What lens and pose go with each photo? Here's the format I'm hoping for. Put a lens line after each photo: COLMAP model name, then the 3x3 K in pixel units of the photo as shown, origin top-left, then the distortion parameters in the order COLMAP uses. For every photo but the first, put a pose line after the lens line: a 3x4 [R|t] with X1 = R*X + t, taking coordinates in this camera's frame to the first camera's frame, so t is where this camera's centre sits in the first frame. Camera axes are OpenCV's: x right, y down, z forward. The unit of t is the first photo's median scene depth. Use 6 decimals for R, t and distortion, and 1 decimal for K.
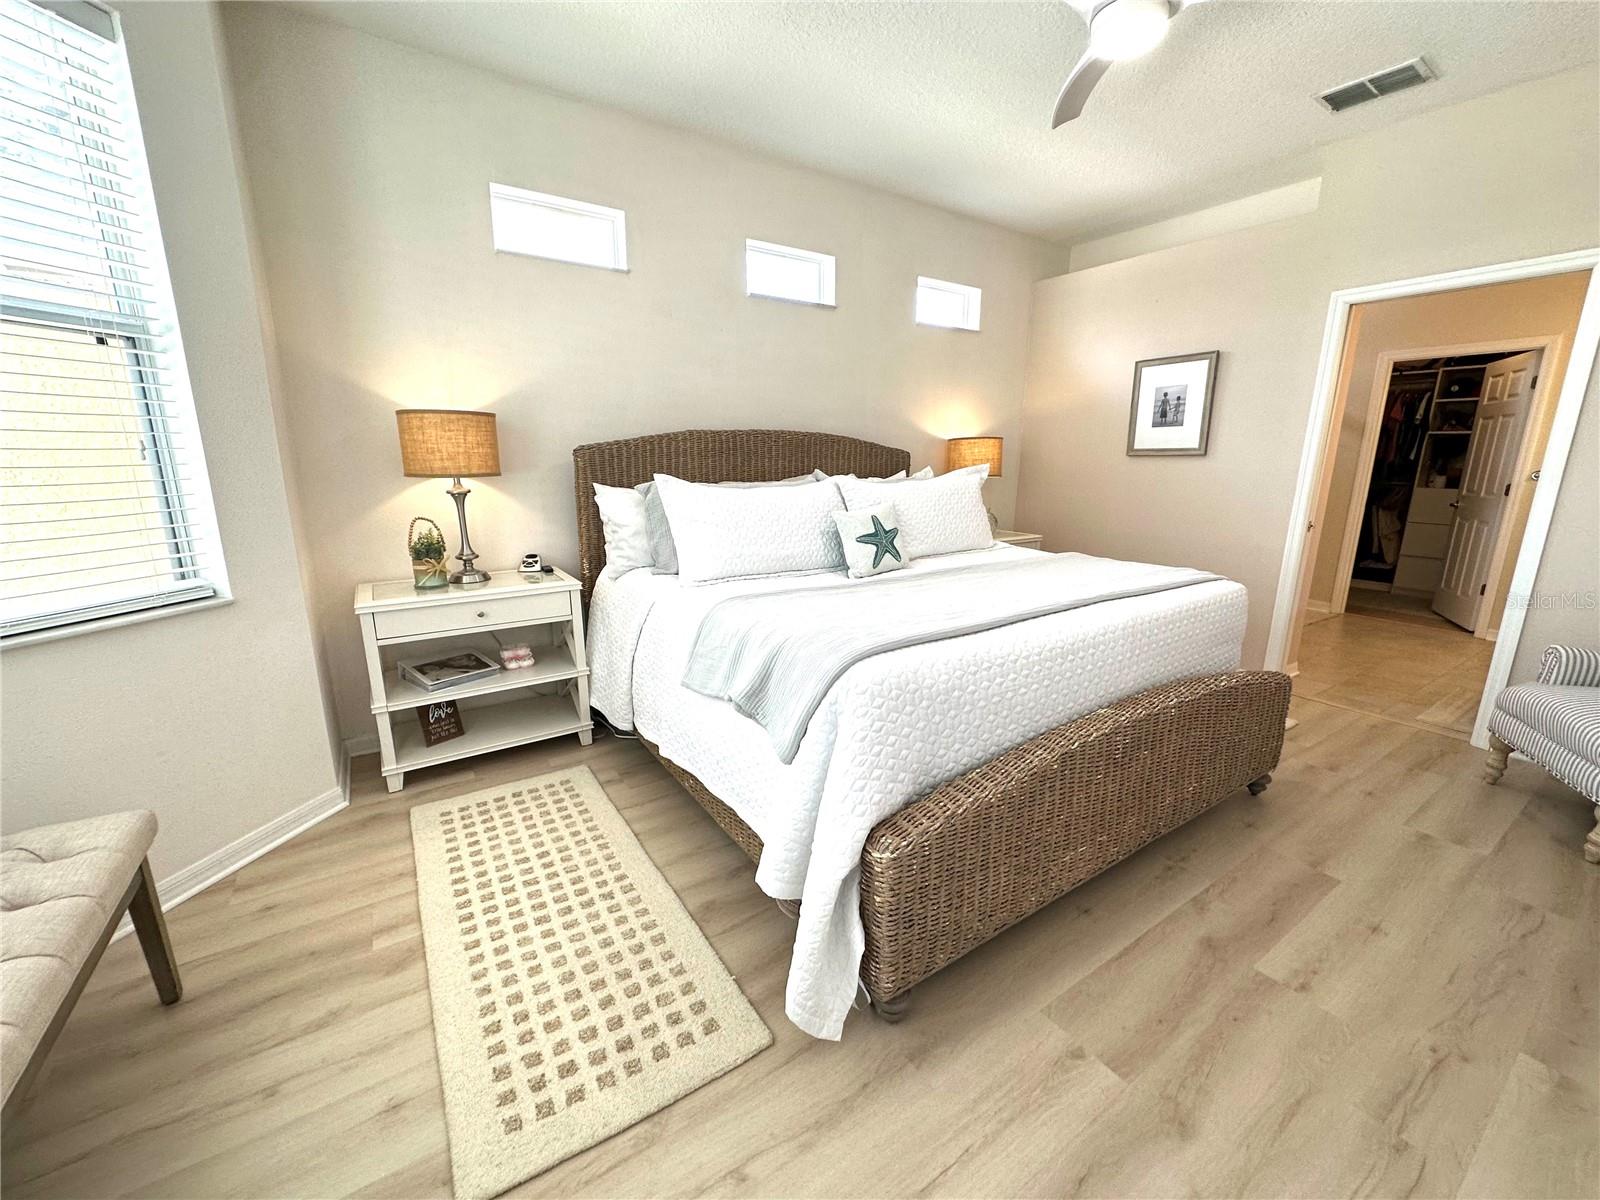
lens RADIAL K [[636.4, 0, 801.0], [0, 636.4, 598.5], [0, 0, 1]] dist [-0.001659, 0.000136]
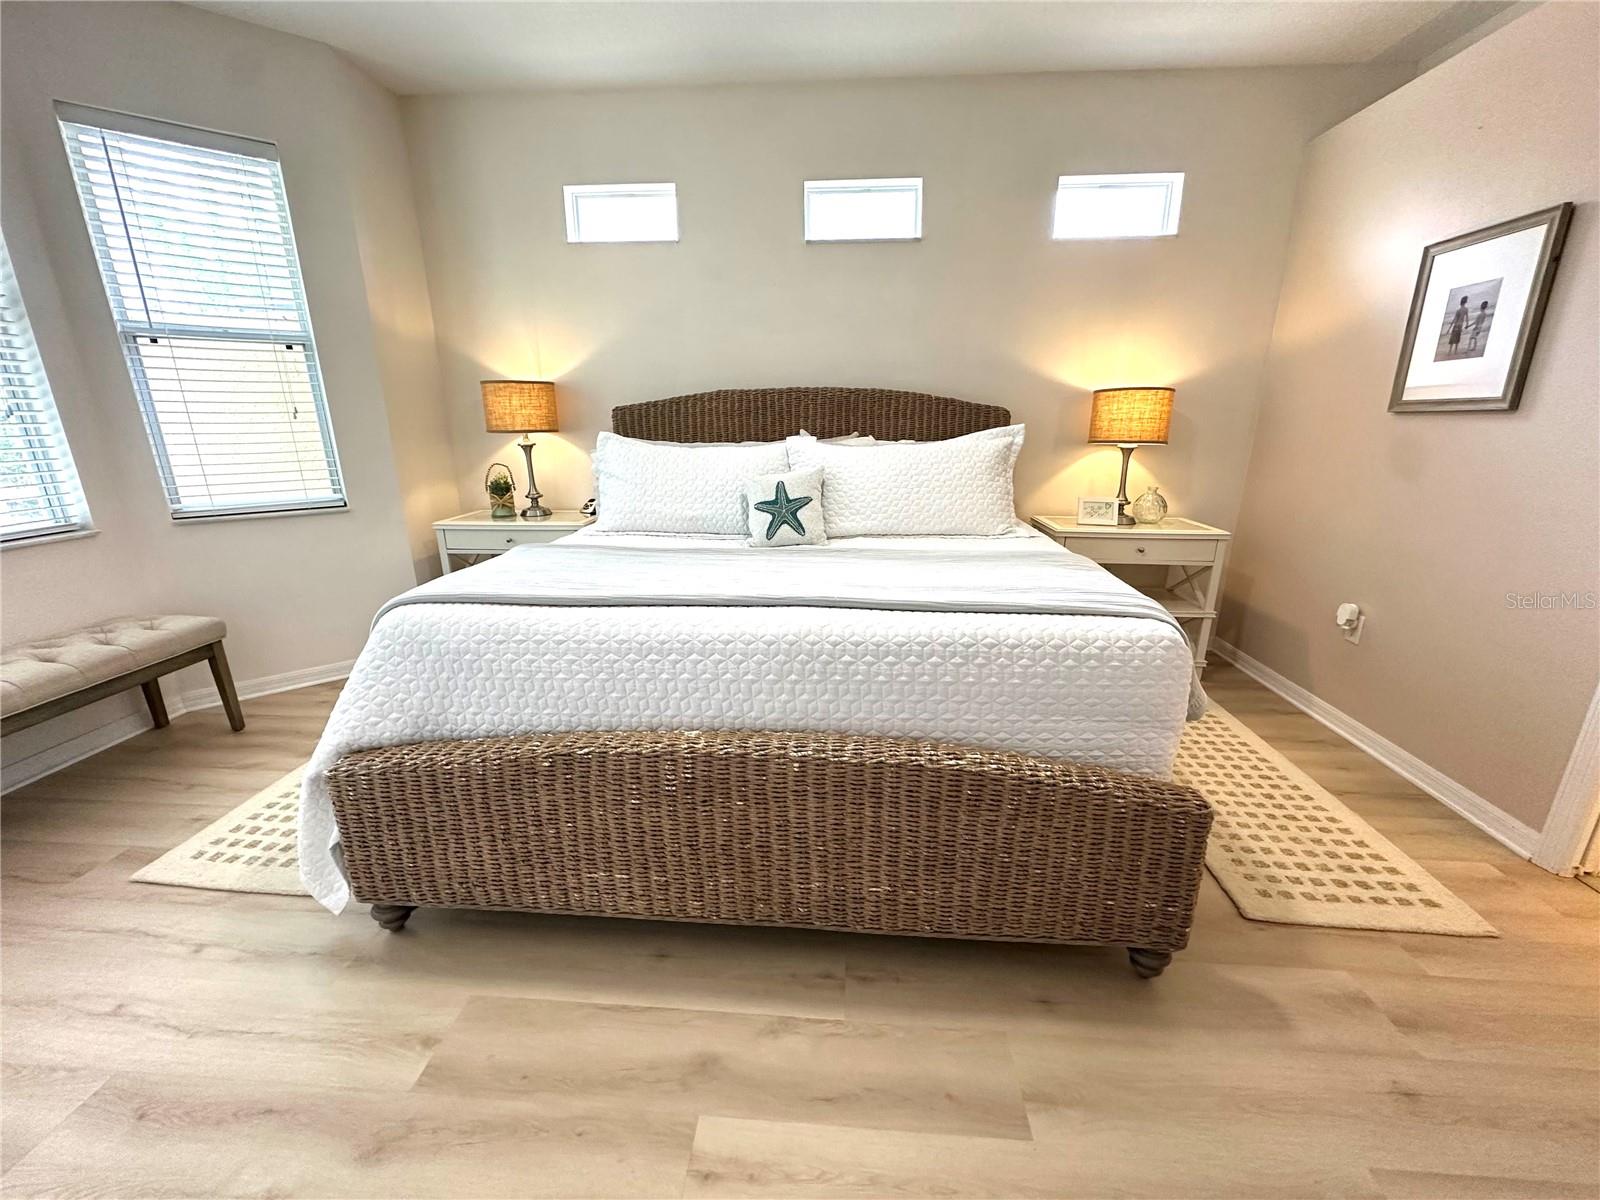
lens RADIAL K [[636.4, 0, 798.0], [0, 636.4, 595.7], [0, 0, 1]] dist [-0.001659, 0.000136]
pose [[0.791237, 0.162043, -0.589649, 0.685232], [-0.130559, 0.986783, 0.095986, -0.059558], [0.597410, 0.001037, 0.801935, 0.288294]]
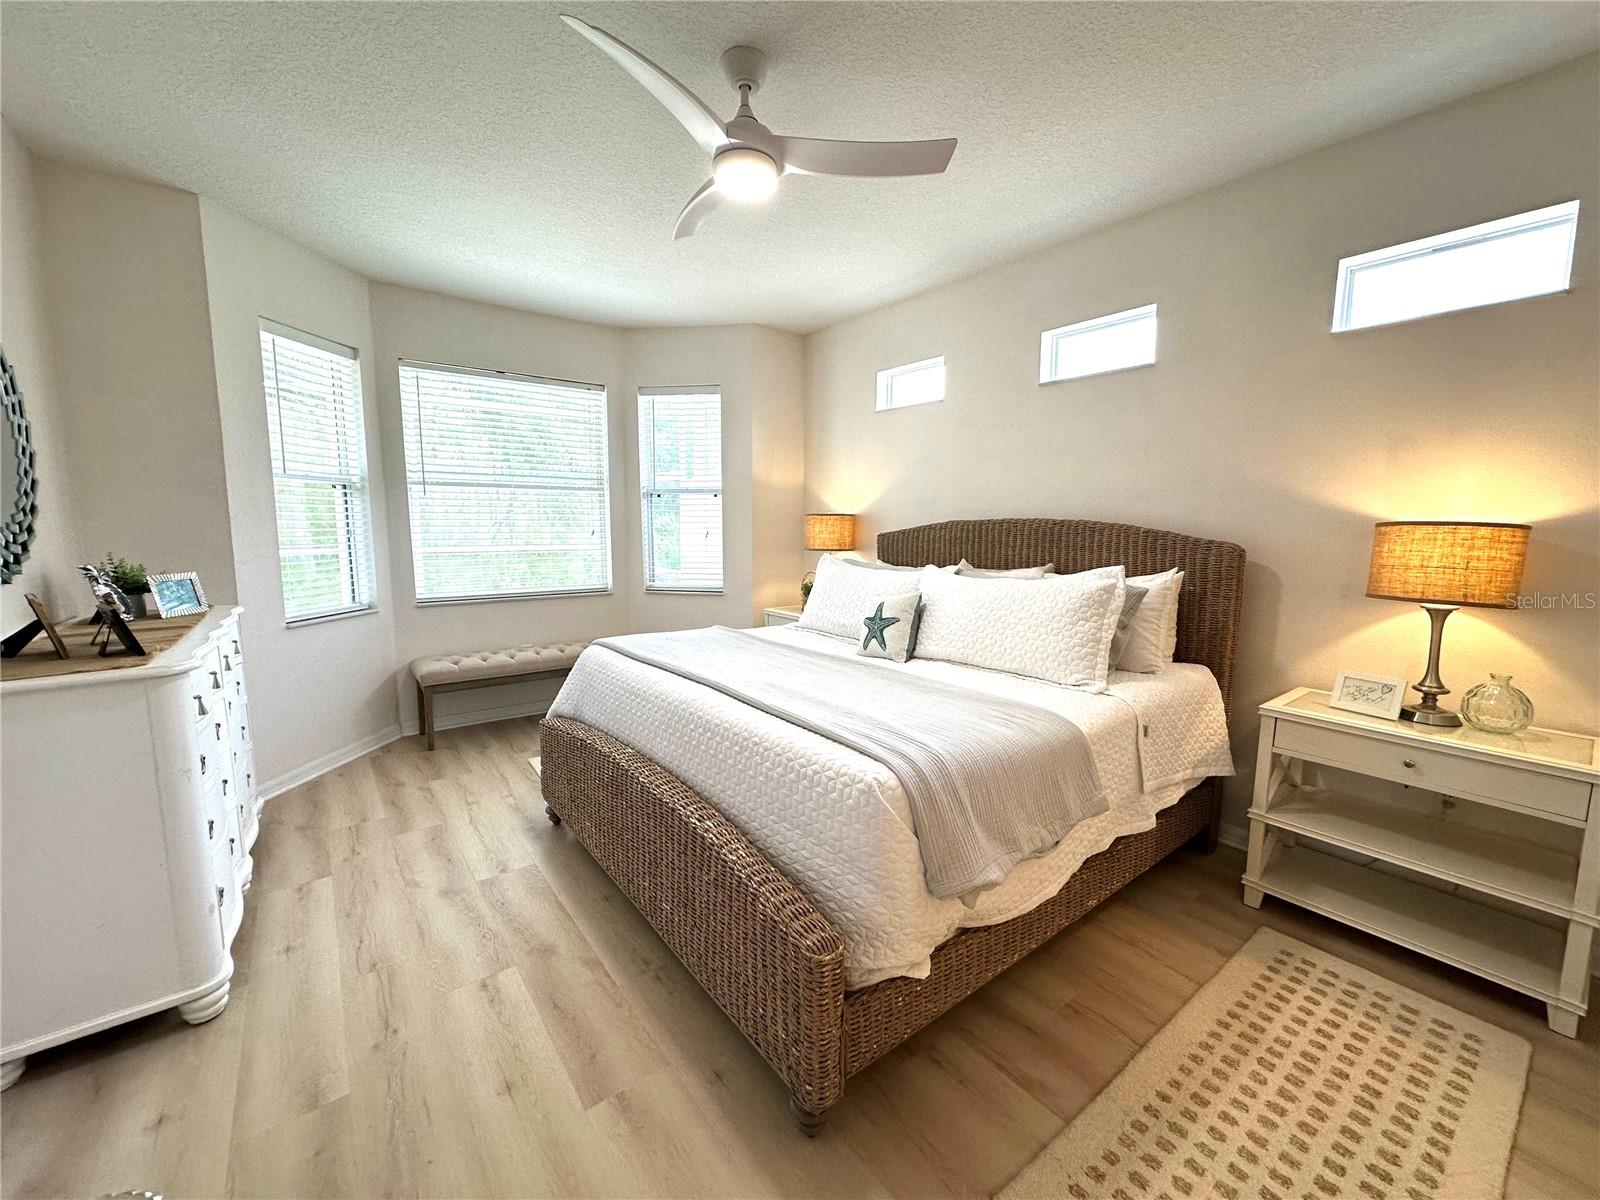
lens RADIAL K [[636.4, 0, 800.5], [0, 636.4, 595.5], [0, 0, 1]] dist [-0.001659, 0.000136]
pose [[0.075498, 0.109104, -0.991159, 1.131005], [-0.227588, 0.969645, 0.089400, -0.202197], [0.970826, 0.218827, 0.098037, 0.756021]]
